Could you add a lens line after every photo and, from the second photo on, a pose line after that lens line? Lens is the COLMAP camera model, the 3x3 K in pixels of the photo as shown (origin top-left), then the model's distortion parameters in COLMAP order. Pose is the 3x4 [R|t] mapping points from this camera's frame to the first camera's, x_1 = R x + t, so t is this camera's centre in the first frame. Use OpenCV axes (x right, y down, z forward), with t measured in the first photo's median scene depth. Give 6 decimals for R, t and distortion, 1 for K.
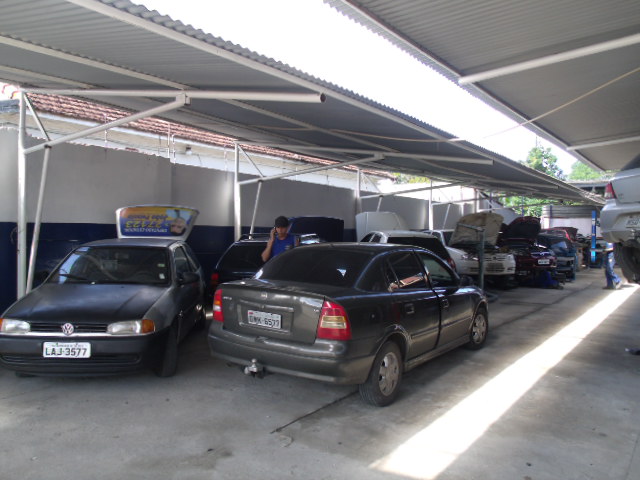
lens RADIAL K [[499.3, 0, 320.0], [0, 499.3, 240.0], [0, 0, 1]] dist [-0.032627, -0.003807]
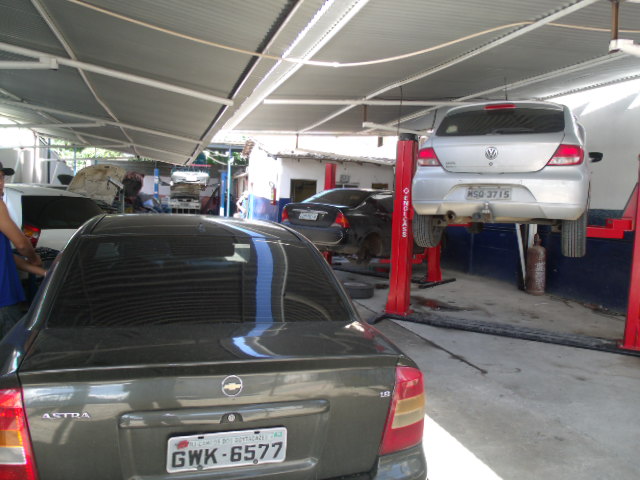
lens RADIAL K [[499.3, 0, 320.0], [0, 499.3, 240.0], [0, 0, 1]] dist [-0.032627, -0.003807]
pose [[0.596416, -0.049777, 0.801131, -0.343011], [-0.022529, 0.996644, 0.078698, -0.018419], [-0.802360, -0.064985, 0.593292, 0.739702]]
